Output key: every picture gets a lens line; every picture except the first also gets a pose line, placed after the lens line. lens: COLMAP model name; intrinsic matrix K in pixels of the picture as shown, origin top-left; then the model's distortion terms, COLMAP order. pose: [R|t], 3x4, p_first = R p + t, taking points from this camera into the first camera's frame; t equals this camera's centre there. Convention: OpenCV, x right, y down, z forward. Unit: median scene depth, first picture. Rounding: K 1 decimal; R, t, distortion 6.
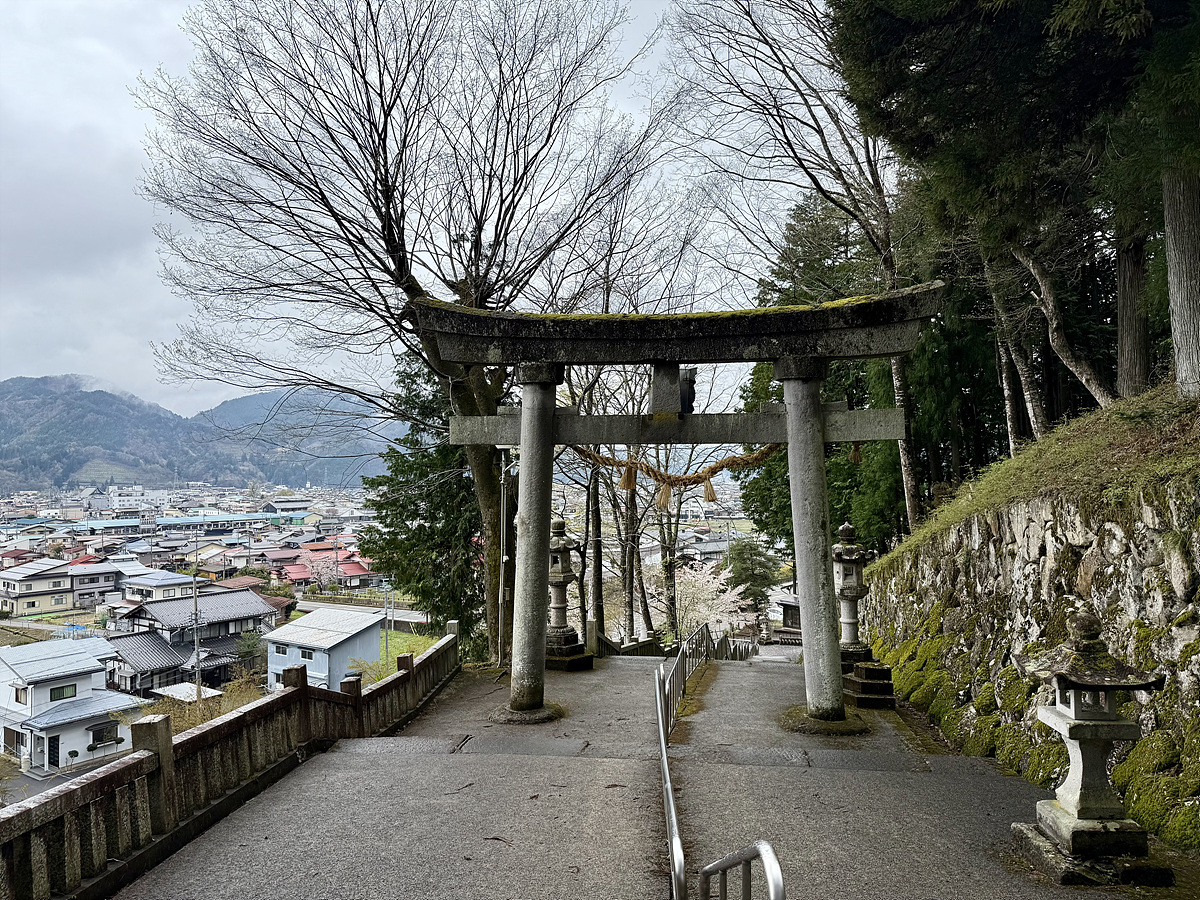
lens RADIAL K [[833.4, 0, 597.6], [0, 833.4, 452.9], [0, 0, 1]] dist [0.086355, -0.108658]
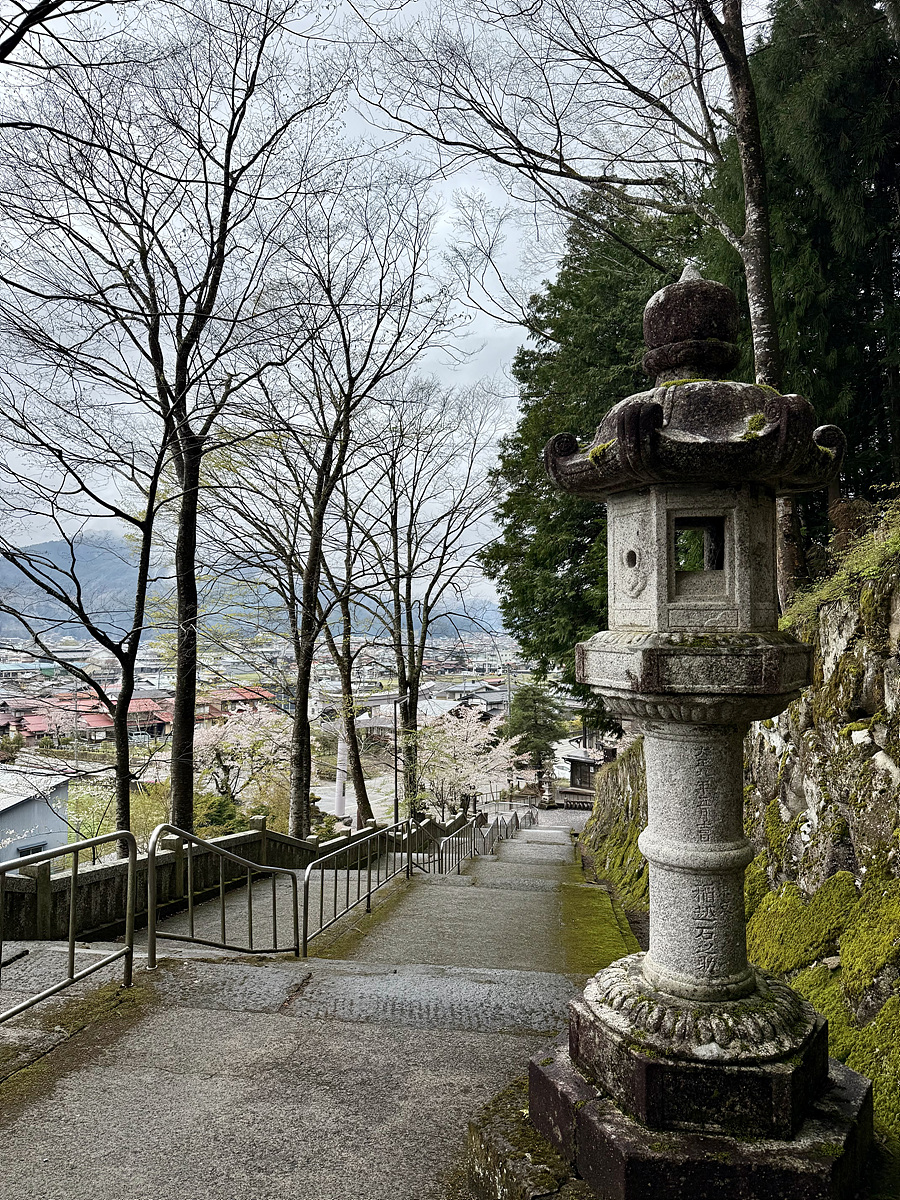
lens RADIAL K [[833.4, 0, 438.4], [0, 833.4, 596.4], [0, 0, 1]] dist [0.086355, -0.108658]
pose [[0.998843, 0.010998, 0.046814, 0.046466], [-0.010343, 0.999846, -0.014203, 0.029418], [-0.046963, 0.013702, 0.998803, 0.161701]]
